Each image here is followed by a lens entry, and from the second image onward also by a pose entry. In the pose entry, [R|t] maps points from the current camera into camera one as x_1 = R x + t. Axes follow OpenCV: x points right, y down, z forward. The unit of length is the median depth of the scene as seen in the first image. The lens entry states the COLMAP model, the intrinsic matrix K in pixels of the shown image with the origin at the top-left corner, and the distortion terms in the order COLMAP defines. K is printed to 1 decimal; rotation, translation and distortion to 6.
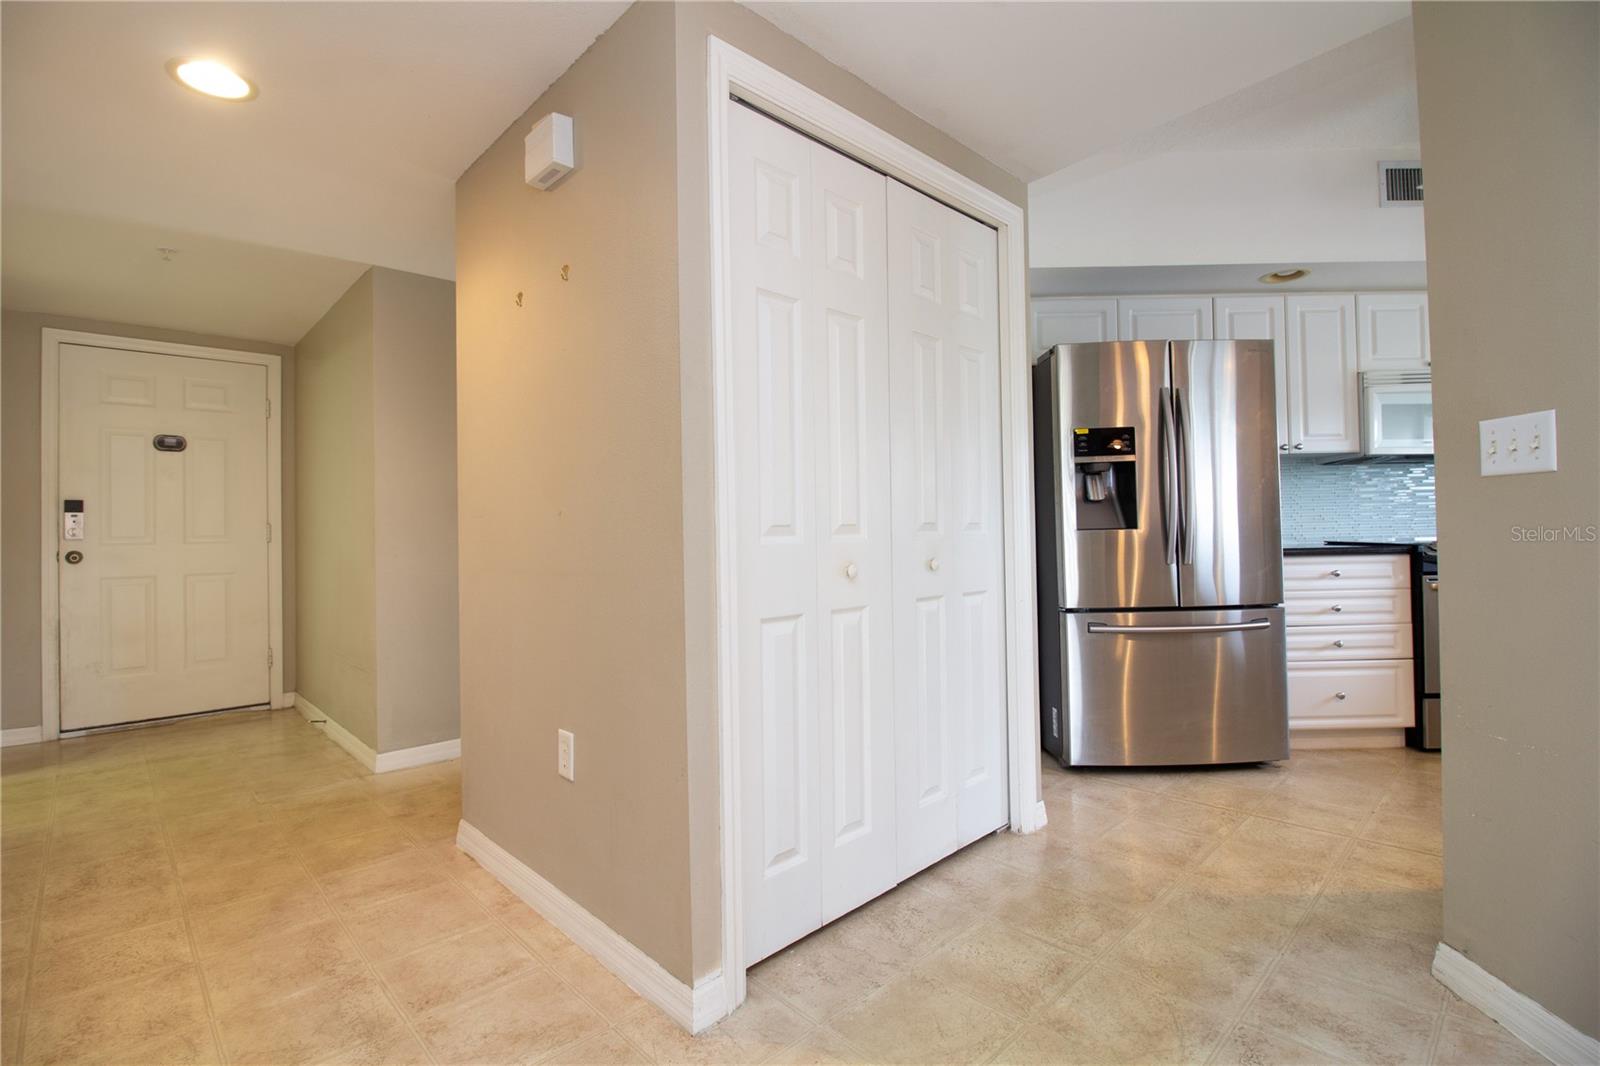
lens RADIAL K [[738.6, 0, 808.0], [0, 738.6, 518.9], [0, 0, 1]] dist [-0.010929, -0.005766]
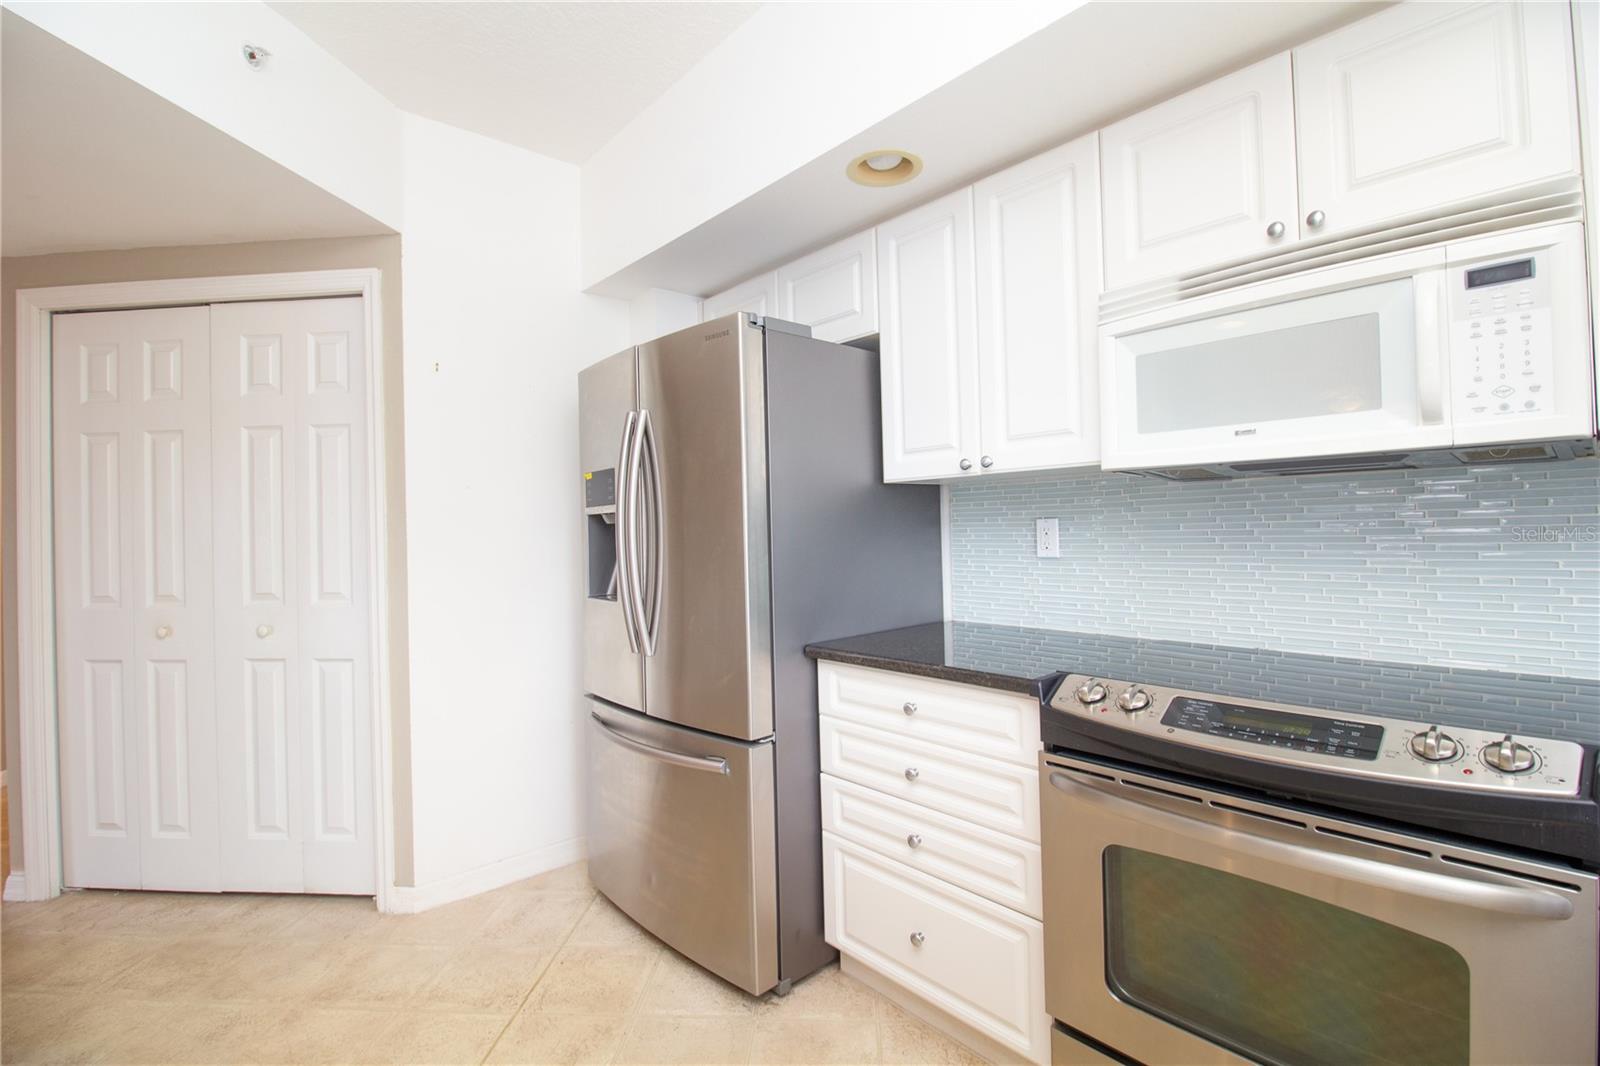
lens RADIAL K [[738.6, 0, 796.4], [0, 738.6, 521.7], [0, 0, 1]] dist [-0.010929, -0.005766]
pose [[0.673713, -0.004983, -0.738977, 1.058516], [0.019623, 0.999745, 0.011149, -0.068604], [0.738733, -0.022012, 0.673639, 0.581005]]
